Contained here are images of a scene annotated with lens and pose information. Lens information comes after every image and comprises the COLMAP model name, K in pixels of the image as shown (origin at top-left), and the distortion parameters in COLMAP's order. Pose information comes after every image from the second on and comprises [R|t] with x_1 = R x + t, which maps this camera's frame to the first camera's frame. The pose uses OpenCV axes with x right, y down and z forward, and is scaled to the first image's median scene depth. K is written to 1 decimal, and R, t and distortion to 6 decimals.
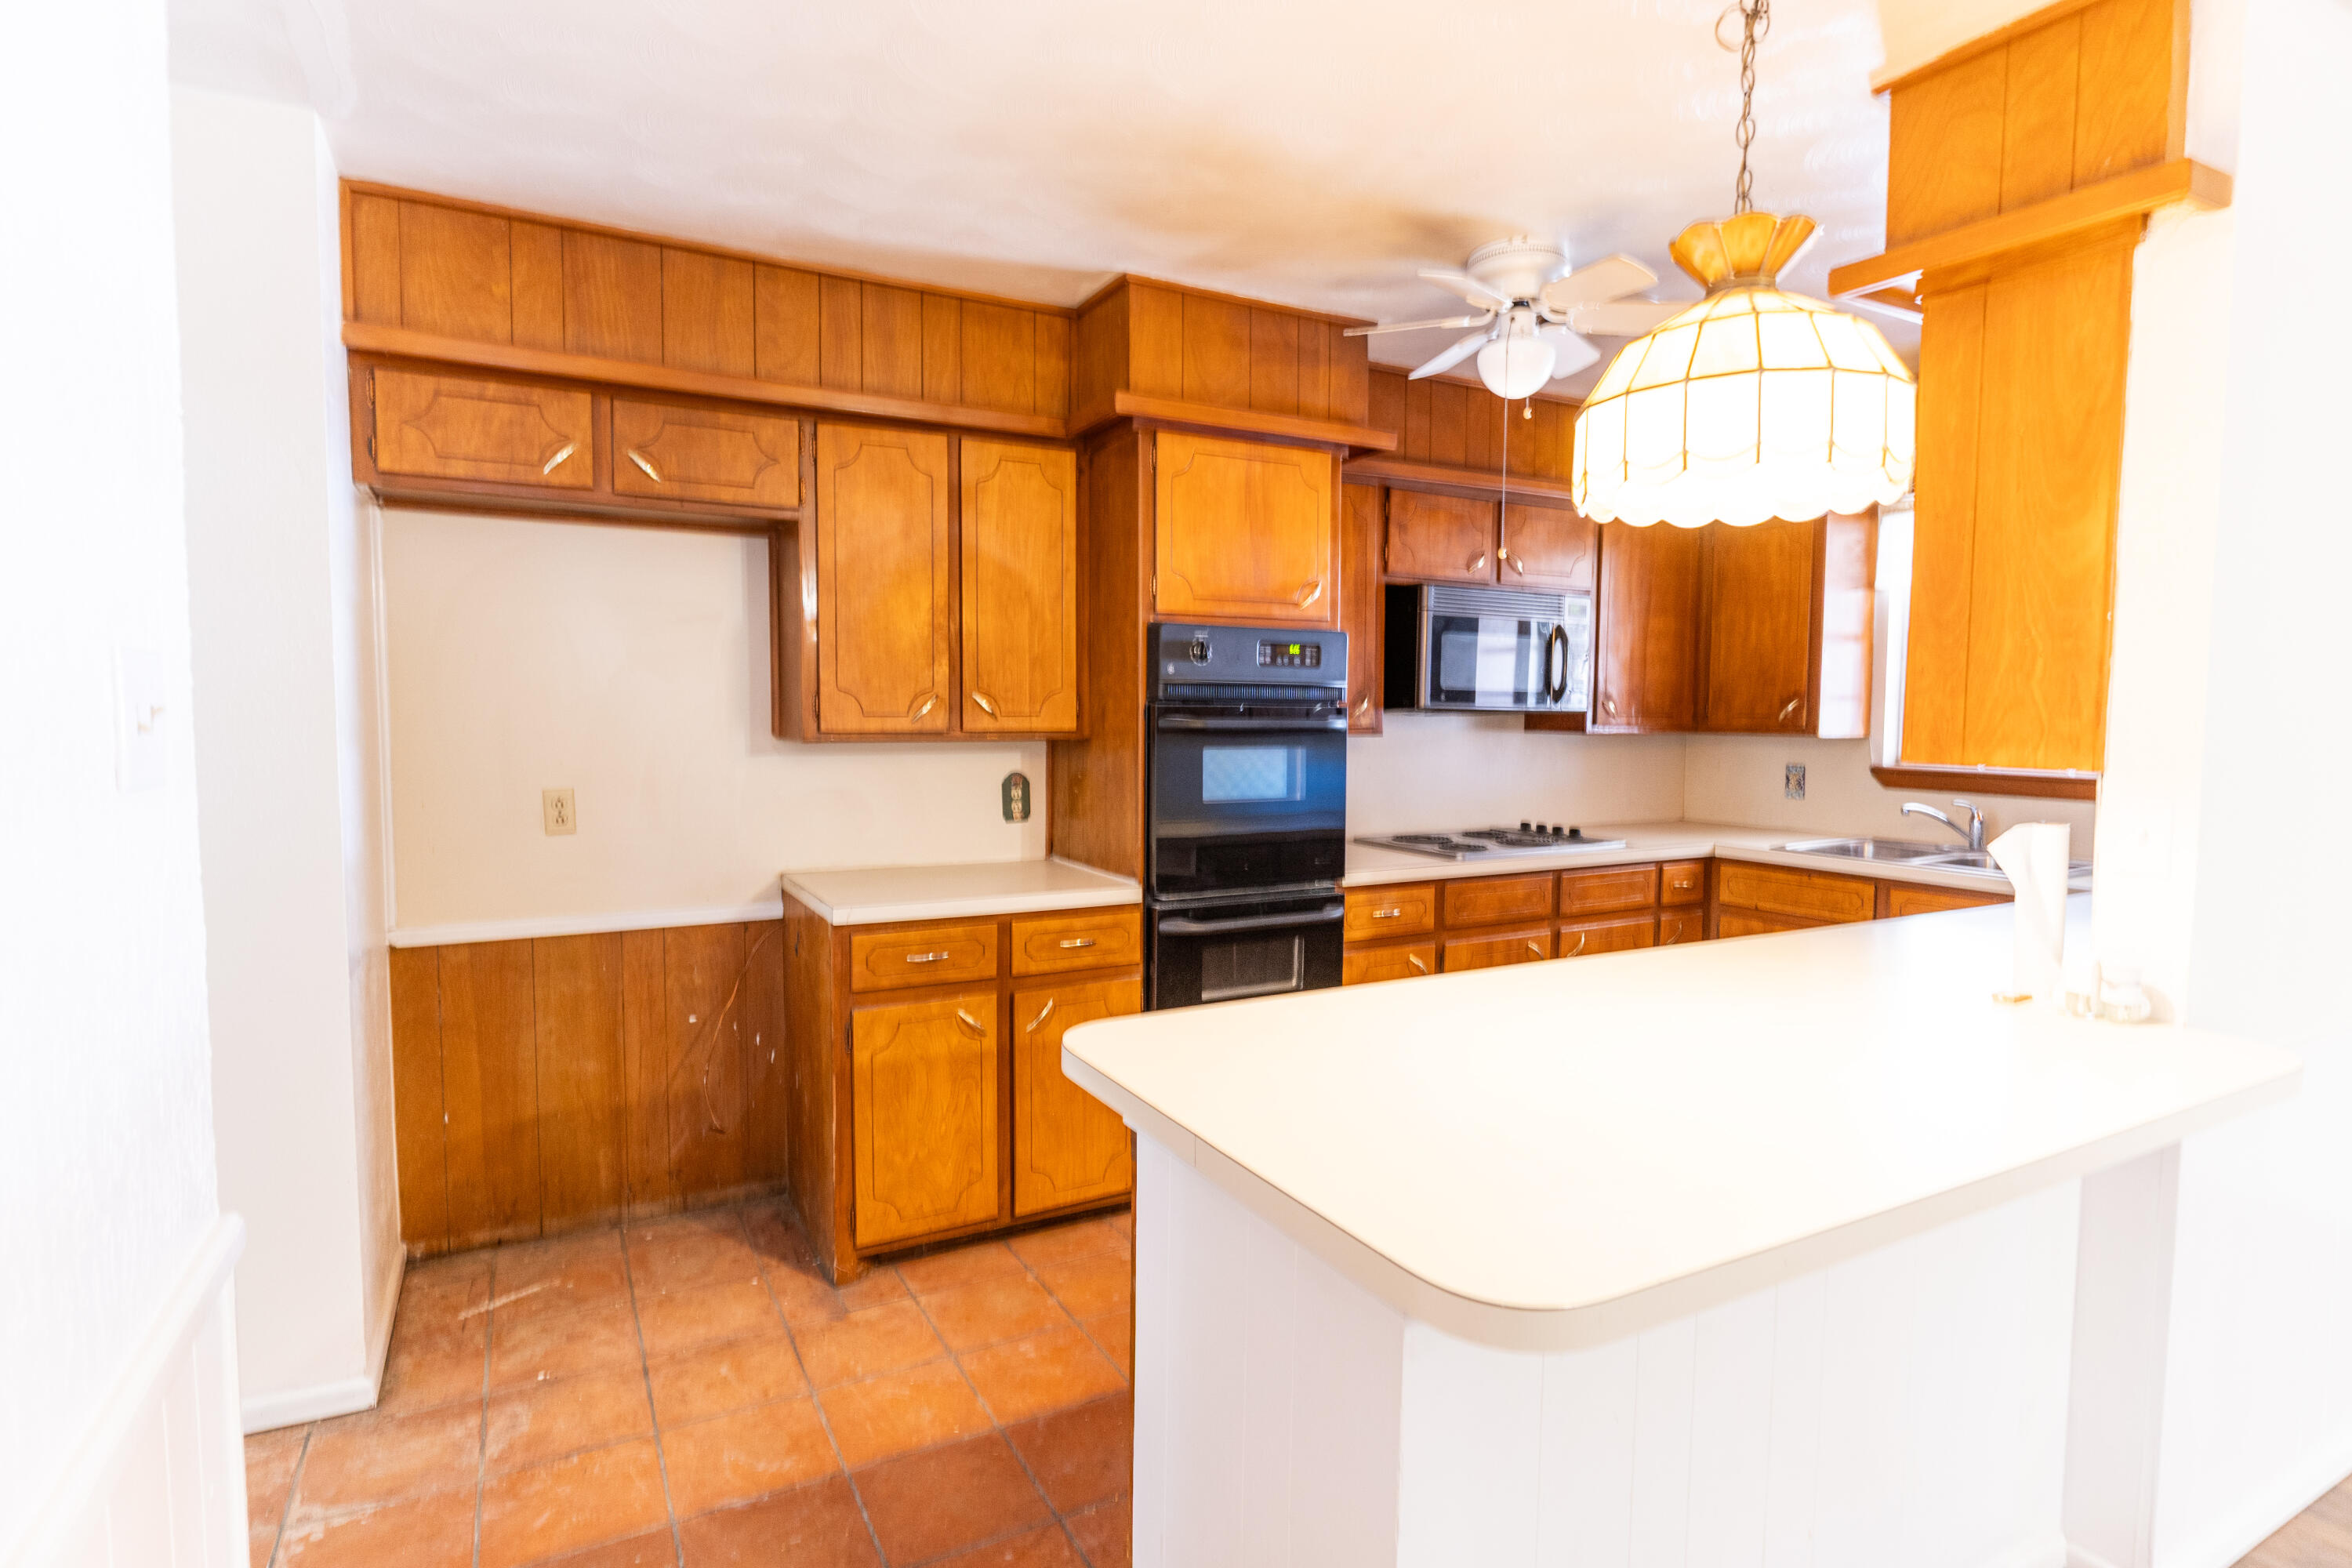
lens RADIAL K [[1194.4, 0, 1176.0], [0, 1194.4, 784.0], [0, 0, 1]] dist [-0.004500, -0.000891]
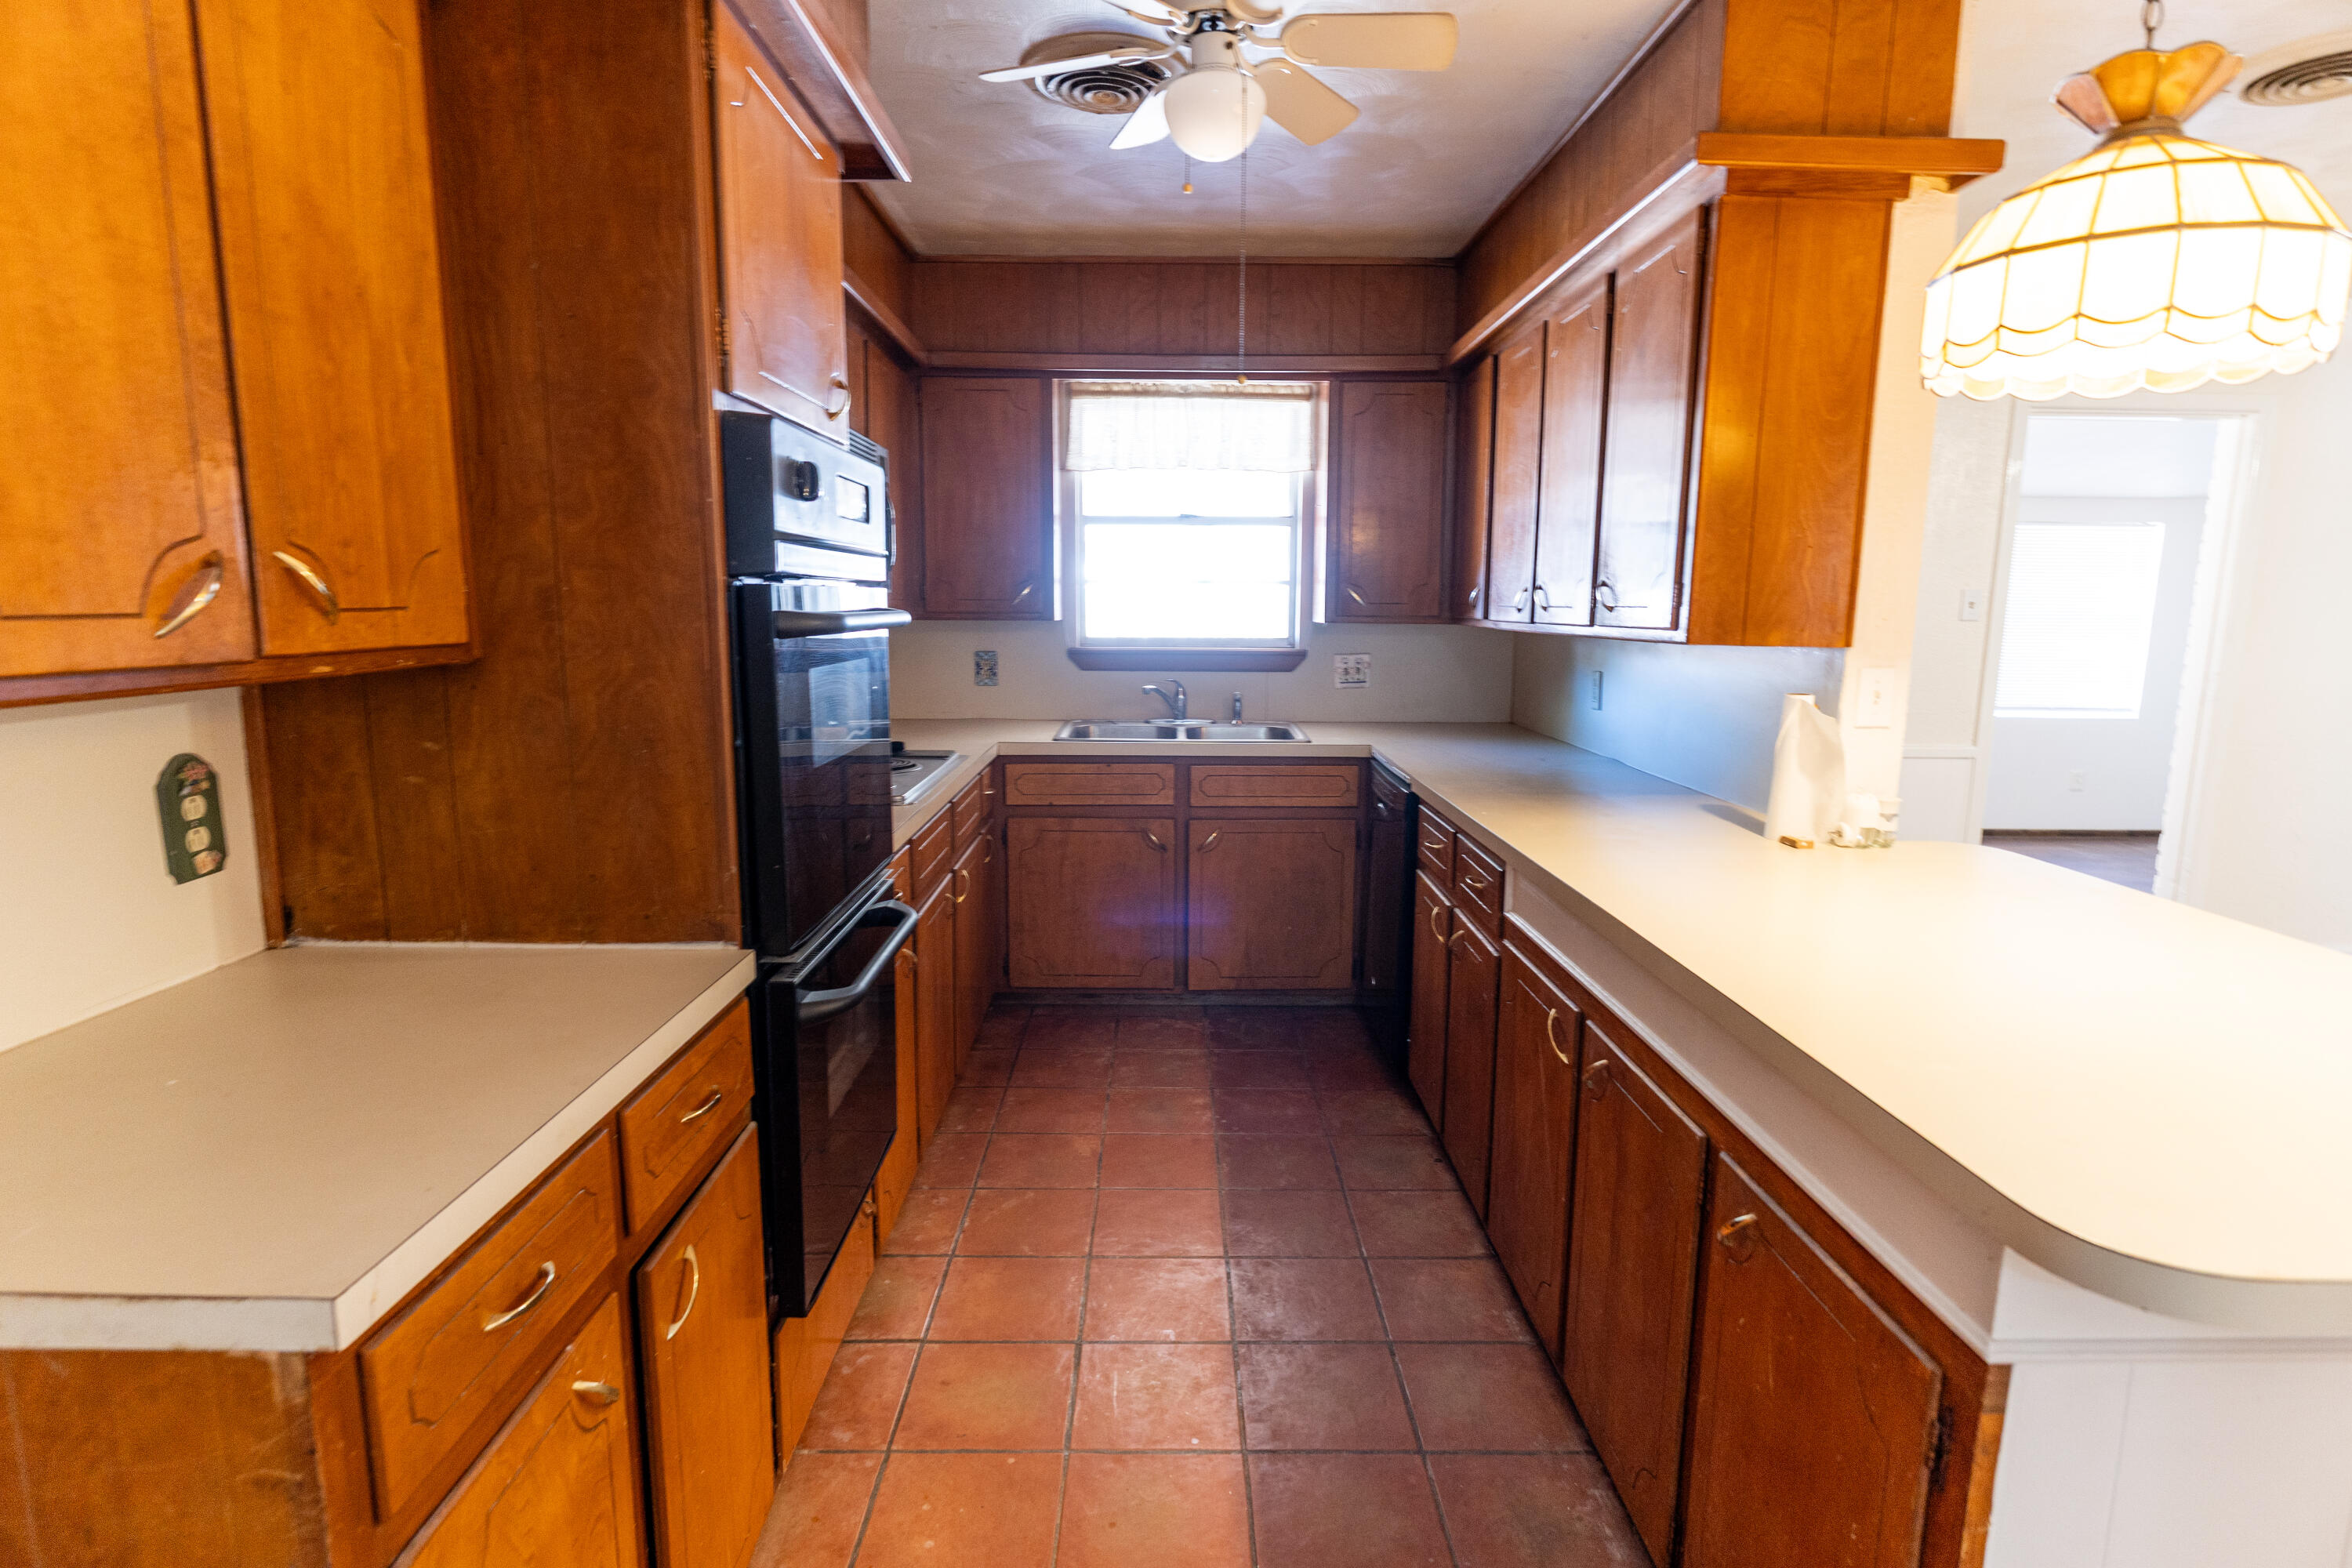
lens RADIAL K [[1194.4, 0, 1176.0], [0, 1194.4, 784.0], [0, 0, 1]] dist [-0.004500, -0.000891]
pose [[0.472927, -0.140124, 0.869888, -0.356686], [0.053701, 0.990022, 0.130279, -0.037944], [-0.879464, -0.014898, 0.475733, 0.577574]]
